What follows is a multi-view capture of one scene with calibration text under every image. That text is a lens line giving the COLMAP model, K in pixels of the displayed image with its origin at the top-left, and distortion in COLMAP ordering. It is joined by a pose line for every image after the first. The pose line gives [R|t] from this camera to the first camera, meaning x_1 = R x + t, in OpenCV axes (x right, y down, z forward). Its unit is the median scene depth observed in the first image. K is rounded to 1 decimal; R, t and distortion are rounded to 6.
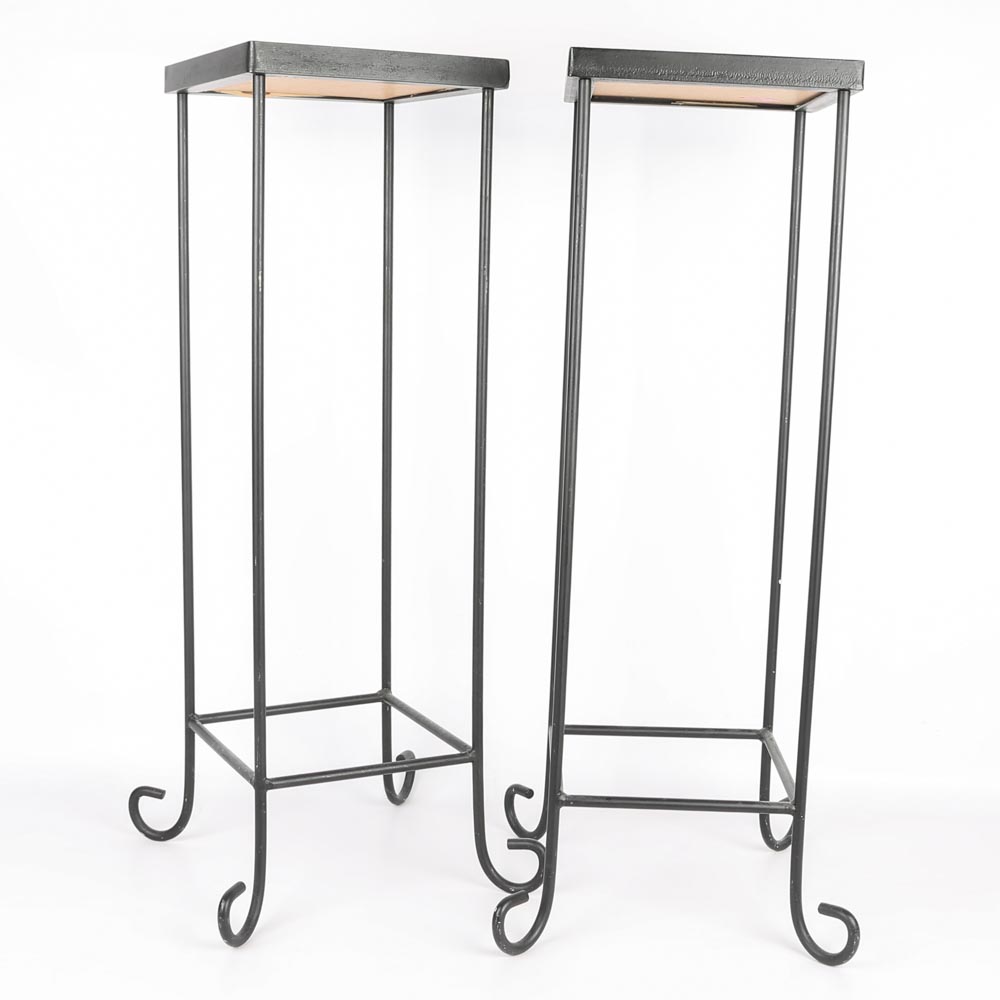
lens RADIAL K [[1441.3, 0, 500.0], [0, 1441.3, 500.0], [0, 0, 1]] dist [-0.113164, 0.003649]
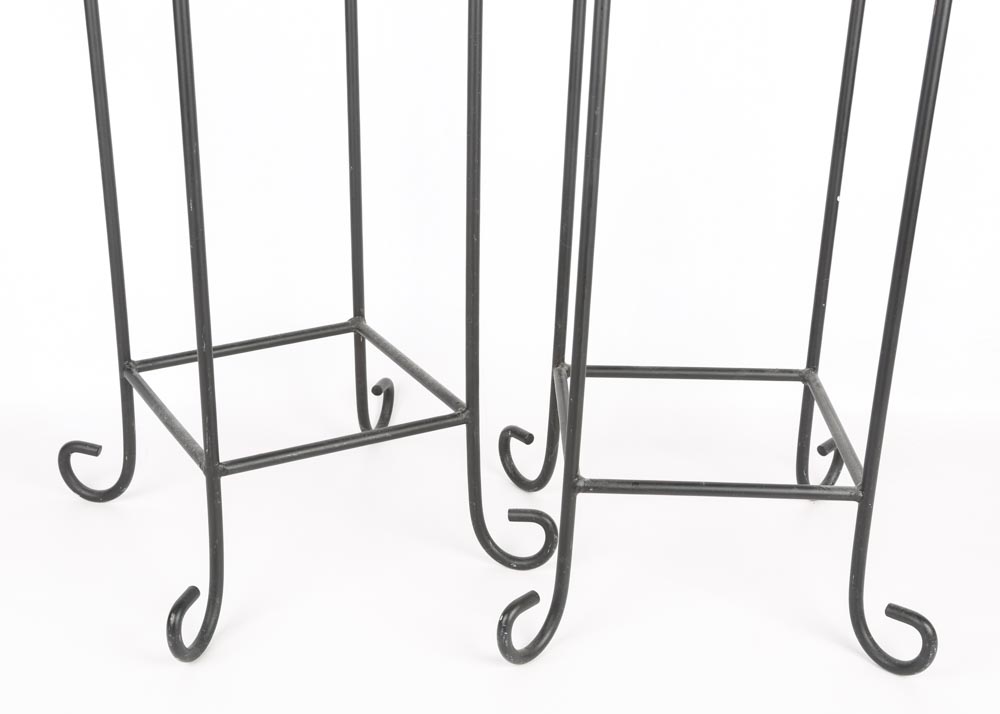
lens RADIAL K [[1398.7, 0, 481.4], [0, 1398.7, 355.7], [0, 0, 1]] dist [0.025057, 0.054162]
pose [[0.999774, -0.011964, 0.017562, -0.024358], [0.007148, 0.967636, 0.252250, -0.061820], [-0.020012, -0.252067, 0.967503, 0.218132]]
